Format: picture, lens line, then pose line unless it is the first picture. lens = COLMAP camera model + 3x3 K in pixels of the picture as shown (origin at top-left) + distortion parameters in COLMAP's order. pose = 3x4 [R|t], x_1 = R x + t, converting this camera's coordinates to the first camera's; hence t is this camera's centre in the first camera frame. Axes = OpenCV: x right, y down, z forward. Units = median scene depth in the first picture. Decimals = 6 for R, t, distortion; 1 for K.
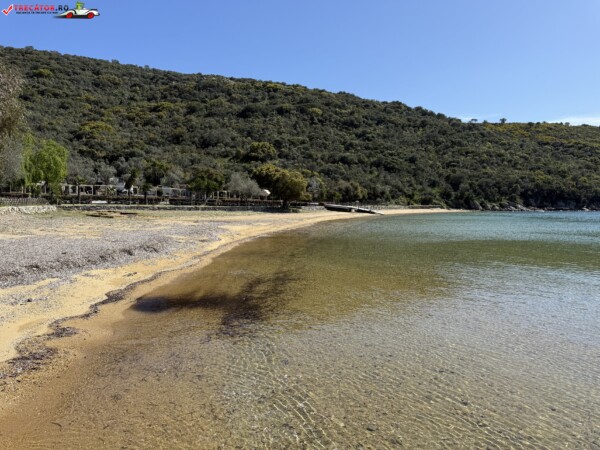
lens RADIAL K [[418.5, 0, 299.4], [0, 418.5, 231.4], [0, 0, 1]] dist [0.096528, -0.132759]
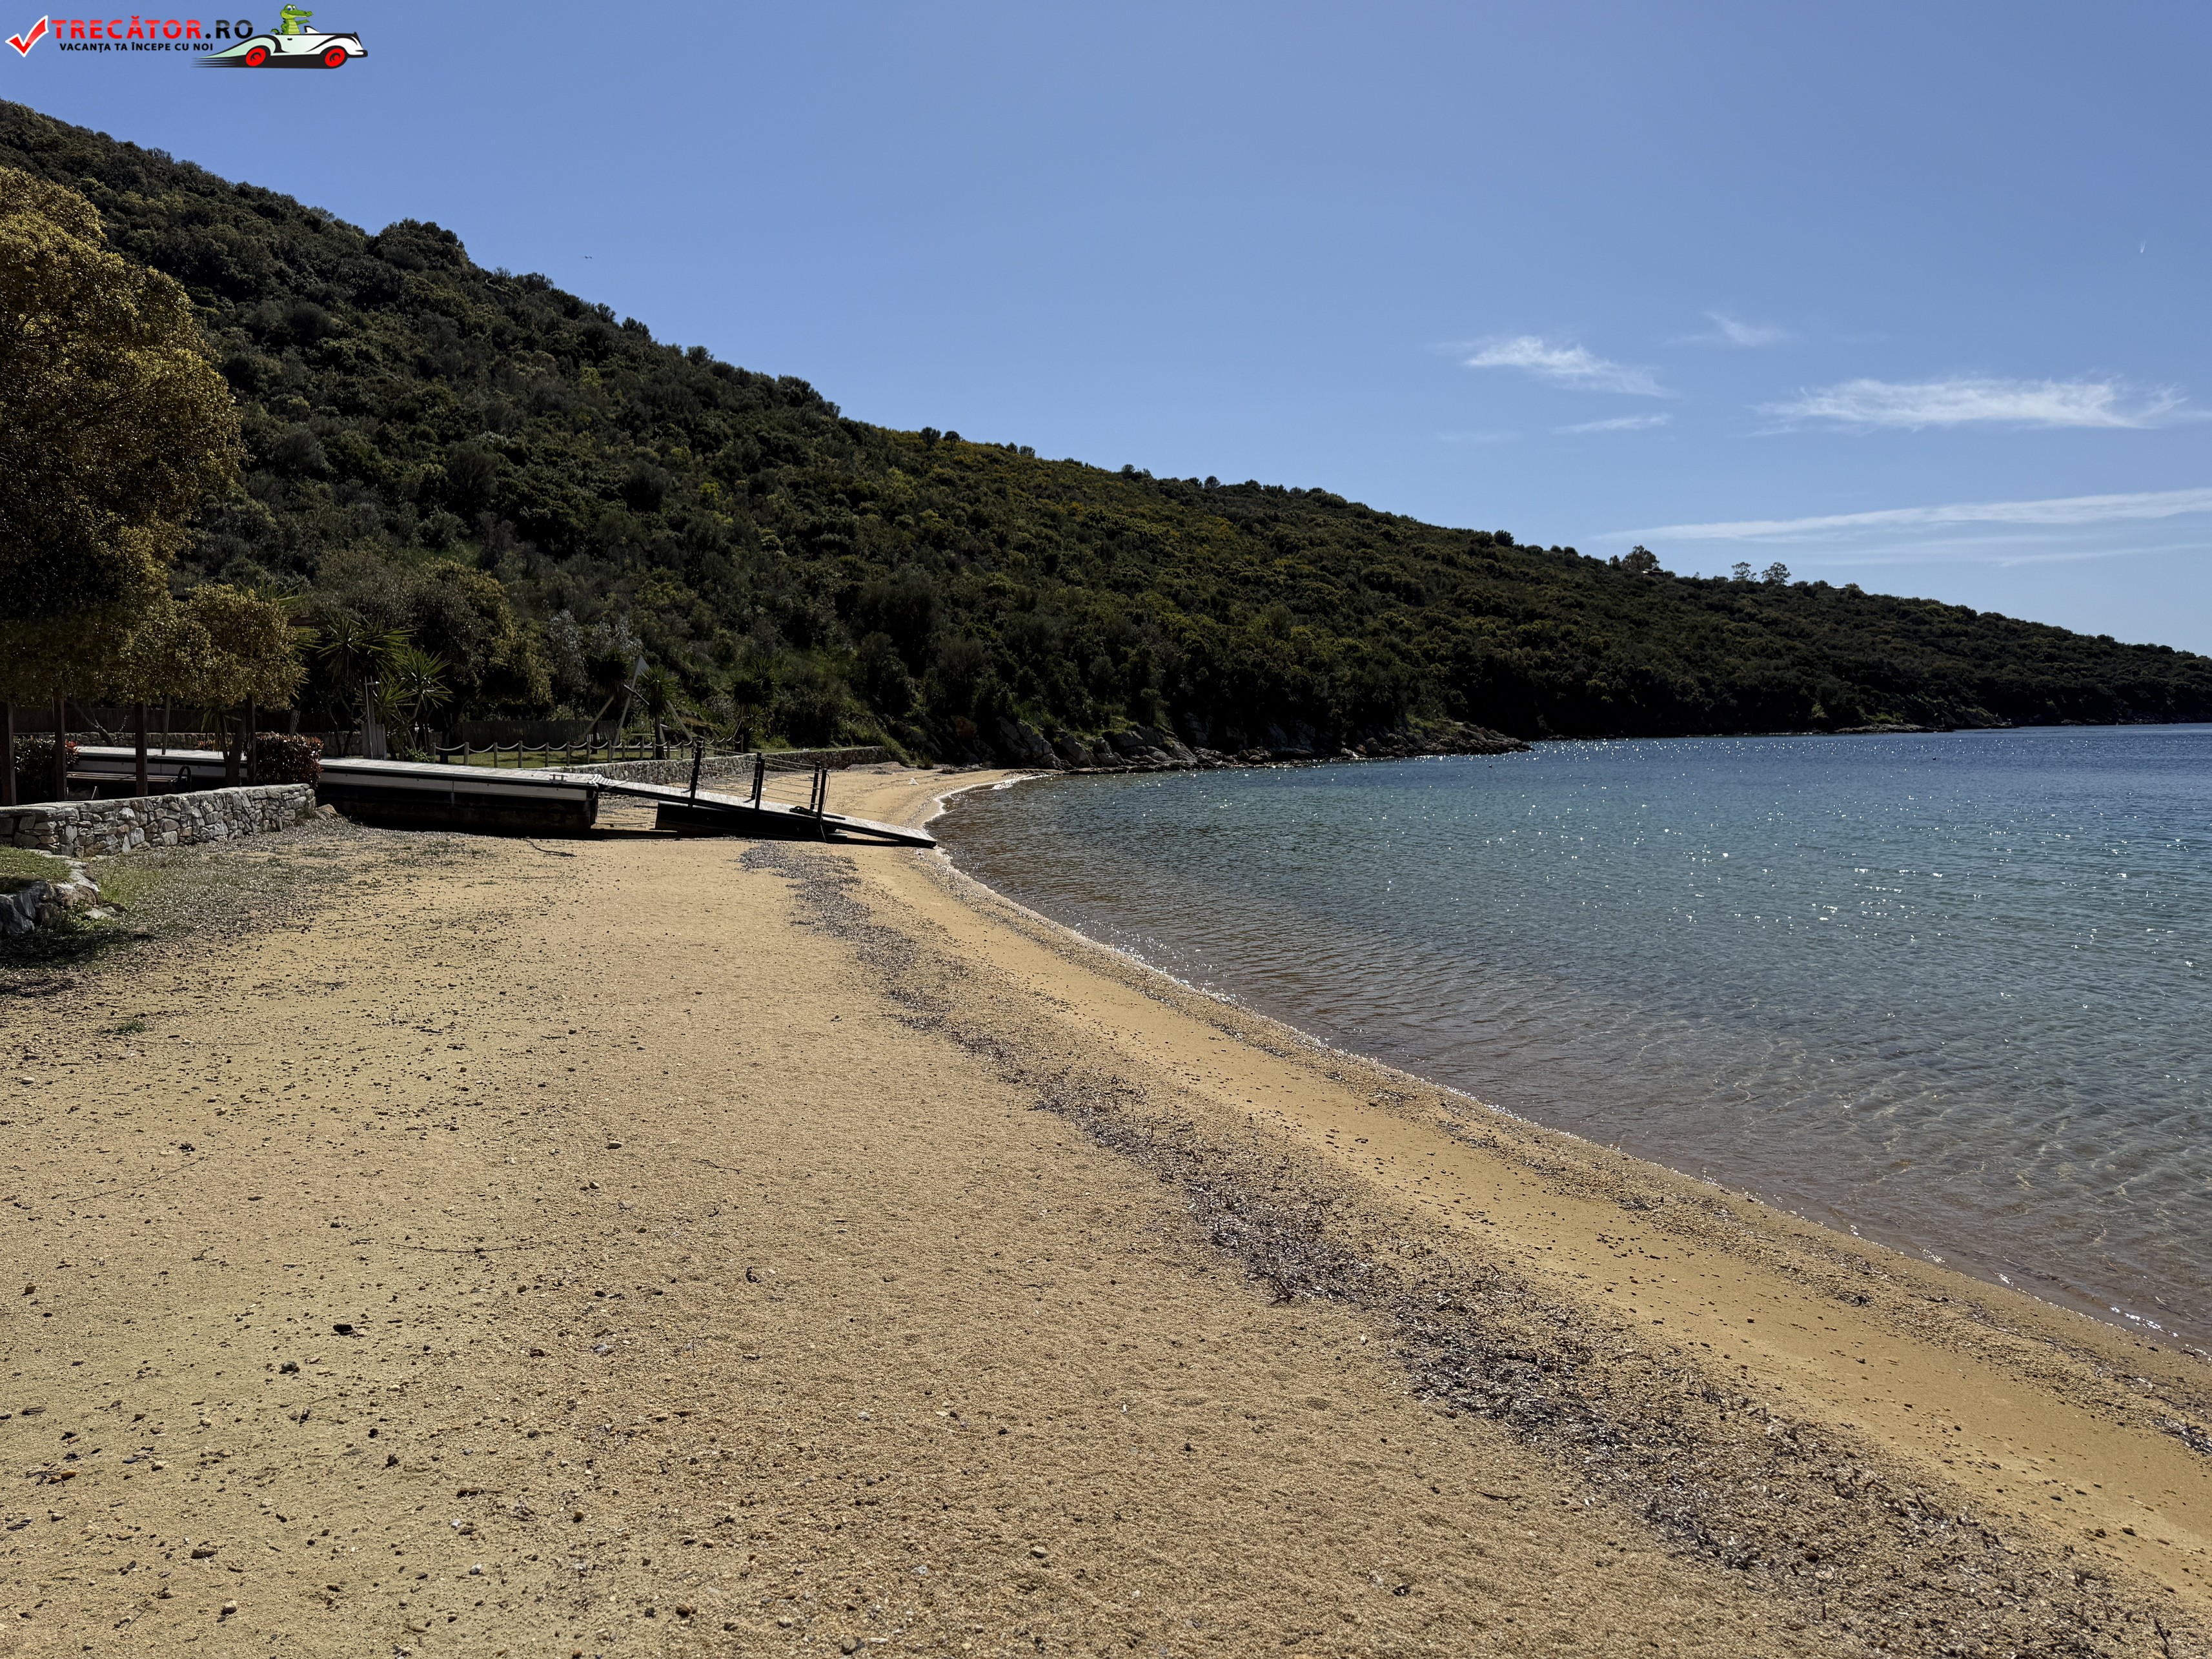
lens RADIAL K [[1546.0, 0, 1093.8], [0, 1546.0, 836.4], [0, 0, 1]] dist [0.110161, -0.162852]
pose [[0.776950, -0.051138, 0.627482, -0.026739], [0.050272, 0.998552, 0.019133, -0.057099], [-0.627552, 0.016679, 0.778396, 0.777427]]
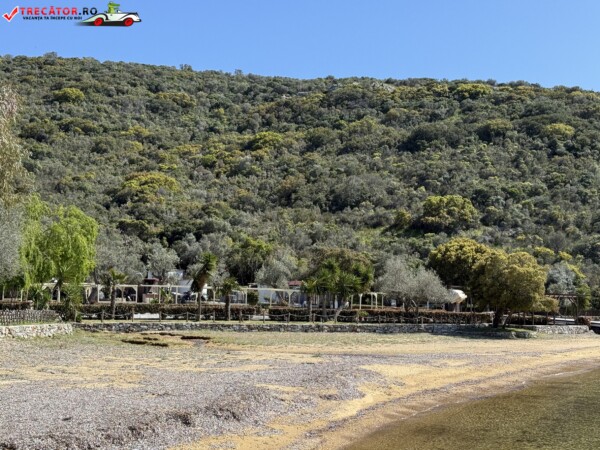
lens RADIAL K [[838.9, 0, 300.4], [0, 838.9, 223.4], [0, 0, 1]] dist [0.210639, -0.414009]
pose [[0.965829, -0.027776, -0.257687, -0.000300], [-0.018294, 0.984455, -0.174680, -0.000392], [0.258534, 0.173425, 0.950307, 0.002669]]
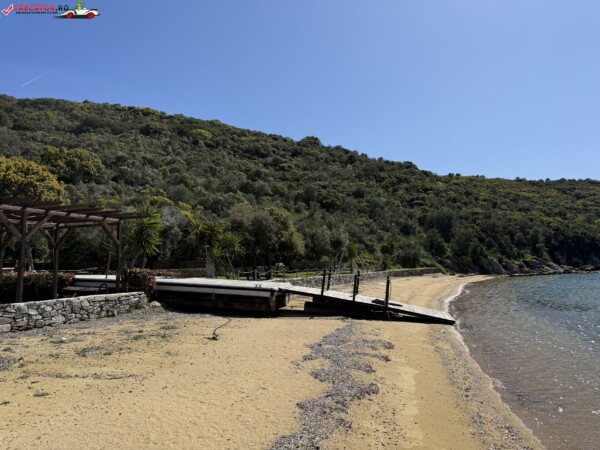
lens RADIAL K [[418.5, 0, 299.4], [0, 418.5, 231.4], [0, 0, 1]] dist [0.096528, -0.132759]
pose [[0.974400, -0.016447, 0.224219, 0.102796], [0.051051, 0.987454, -0.149425, -0.066462], [-0.218948, 0.157046, 0.963015, 0.970565]]
